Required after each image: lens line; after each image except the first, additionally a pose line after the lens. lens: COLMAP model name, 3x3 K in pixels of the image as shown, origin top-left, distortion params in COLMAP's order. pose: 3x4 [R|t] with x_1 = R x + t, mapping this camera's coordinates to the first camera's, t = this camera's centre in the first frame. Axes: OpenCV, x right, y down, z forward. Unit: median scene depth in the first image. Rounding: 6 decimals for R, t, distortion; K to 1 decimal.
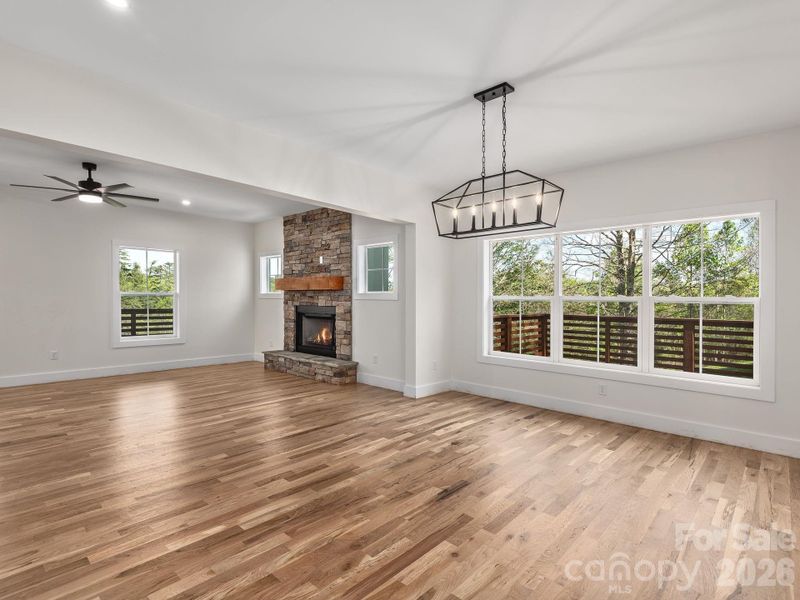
lens RADIAL K [[414.3, 0, 407.1], [0, 414.3, 300.7], [0, 0, 1]] dist [-0.005495, 0.000850]
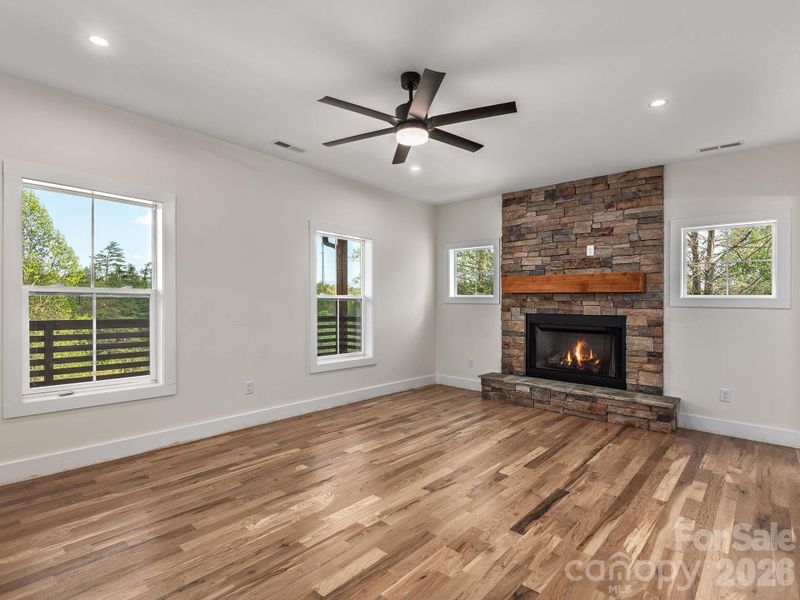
lens RADIAL K [[417.3, 0, 401.0], [0, 417.3, 305.1], [0, 0, 1]] dist [0.030221, -0.001184]
pose [[0.999932, 0.003360, -0.011137, -0.524528], [-0.003329, 0.999991, 0.002756, -0.005020], [0.011146, -0.002718, 0.999934, 0.271652]]
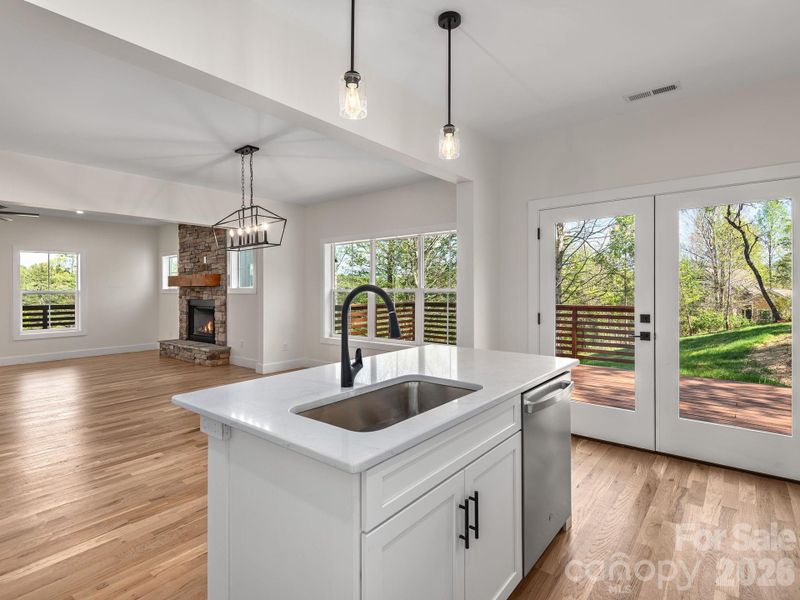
lens RADIAL K [[417.3, 0, 401.6], [0, 417.3, 279.5], [0, 0, 1]] dist [0.030221, -0.001184]
pose [[0.998830, -0.015652, 0.045758, 0.288417], [0.016856, 0.999519, -0.026043, -0.003507], [-0.045328, 0.026783, 0.998613, -0.199223]]
